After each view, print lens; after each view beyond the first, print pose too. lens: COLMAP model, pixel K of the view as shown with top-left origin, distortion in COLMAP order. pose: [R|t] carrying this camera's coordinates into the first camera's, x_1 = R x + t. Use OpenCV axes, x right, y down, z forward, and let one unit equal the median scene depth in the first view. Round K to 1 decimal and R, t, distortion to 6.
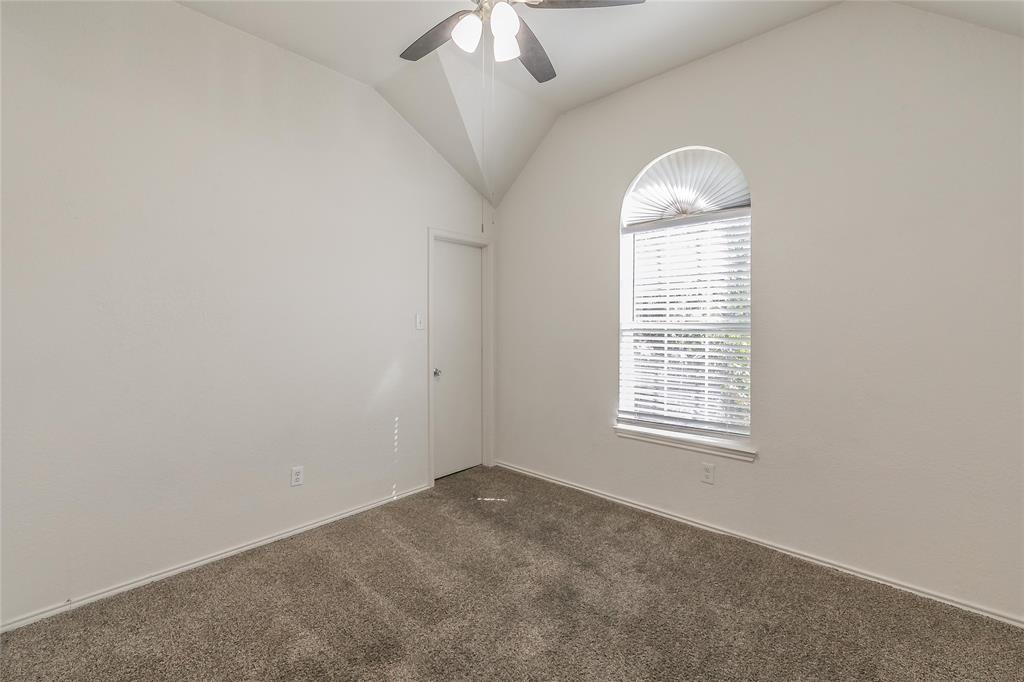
lens RADIAL K [[441.8, 0, 515.4], [0, 441.8, 332.6], [0, 0, 1]] dist [0.002176, 0.000091]
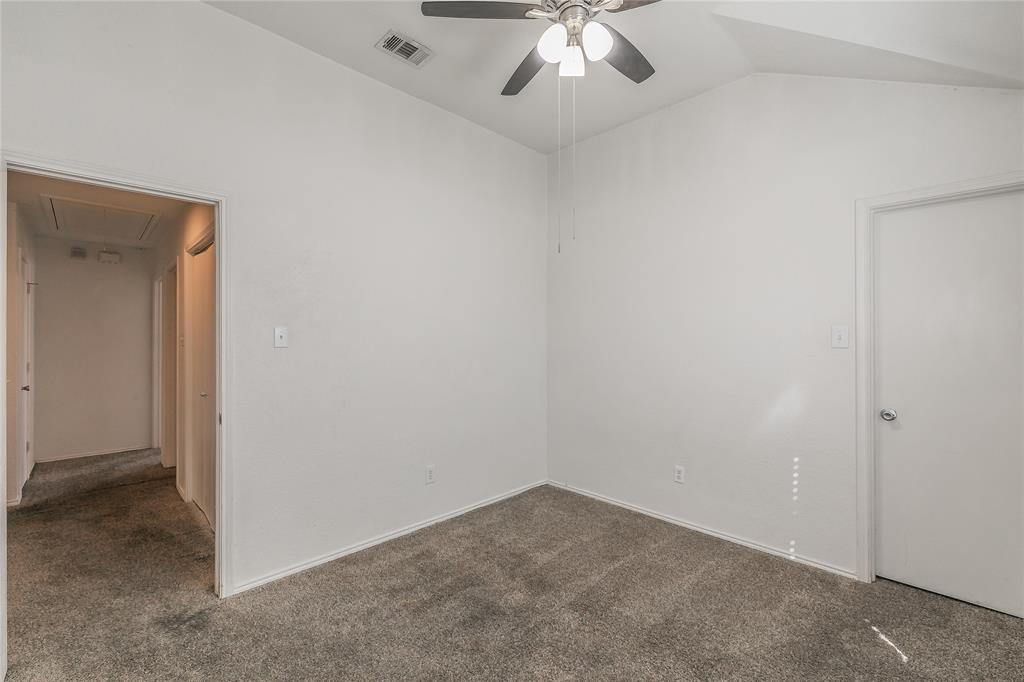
lens RADIAL K [[441.8, 0, 515.8], [0, 441.8, 341.6], [0, 0, 1]] dist [0.002176, 0.000091]
pose [[-0.051439, 0.004190, -0.998667, 0.620593], [-0.023172, 0.999717, 0.005388, -0.010324], [0.998407, 0.023418, -0.051328, 0.599361]]
